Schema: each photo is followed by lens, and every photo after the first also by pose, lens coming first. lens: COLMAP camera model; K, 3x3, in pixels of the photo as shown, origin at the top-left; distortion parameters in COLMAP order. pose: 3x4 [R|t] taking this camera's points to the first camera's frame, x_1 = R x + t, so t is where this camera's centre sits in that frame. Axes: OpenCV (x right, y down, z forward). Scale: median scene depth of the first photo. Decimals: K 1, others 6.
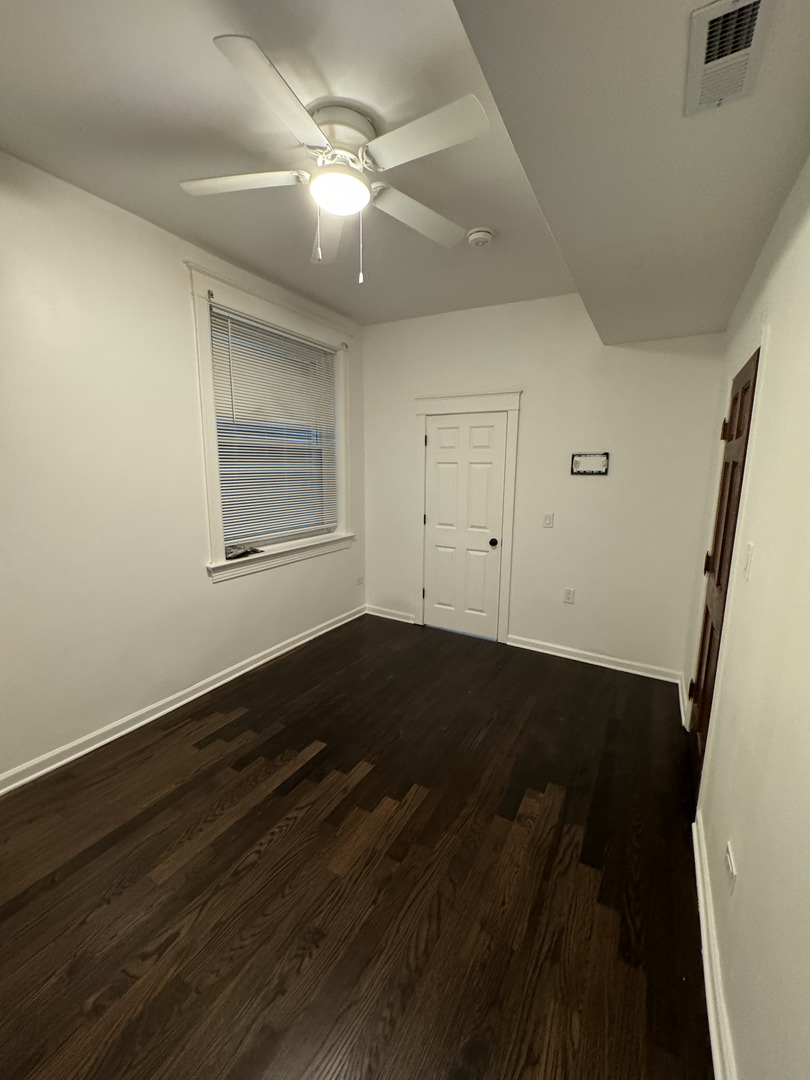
lens RADIAL K [[410.6, 0, 414.3], [0, 410.6, 542.3], [0, 0, 1]] dist [-0.001714, -0.000051]
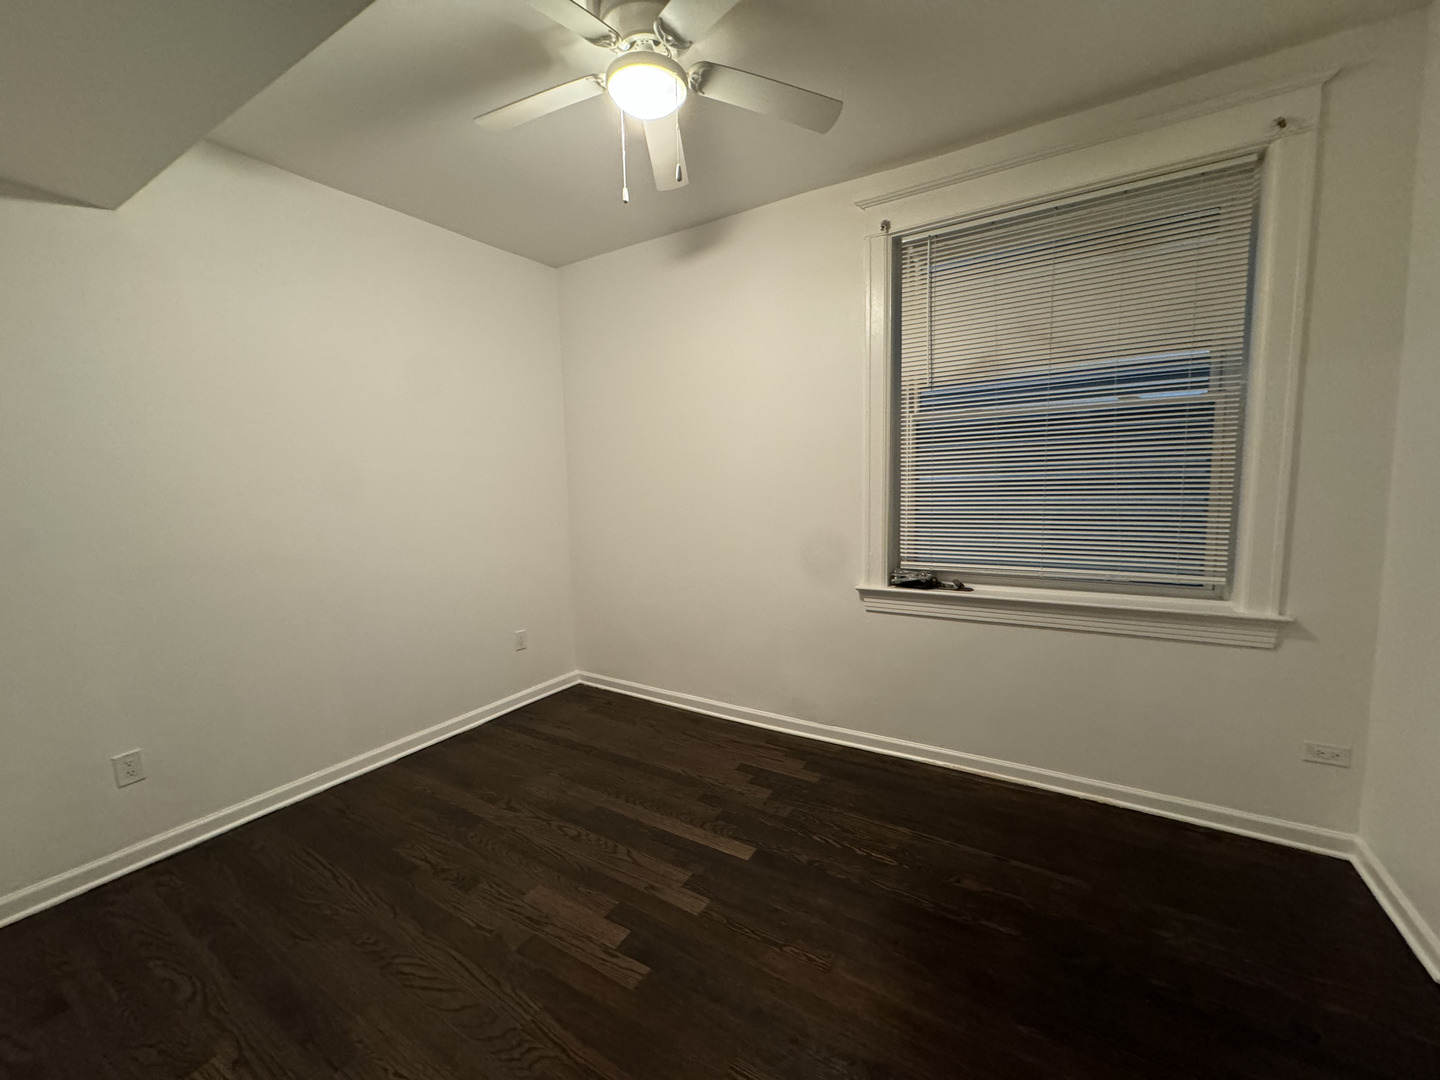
lens RADIAL K [[575.5, 0, 725.7], [0, 575.5, 545.4], [0, 0, 1]] dist [-0.002315, -0.000217]
pose [[-0.021542, 0.104858, -0.994254, 0.654456], [-0.153996, 0.982268, 0.106930, -0.107175], [0.987837, 0.155415, -0.005012, 0.866459]]
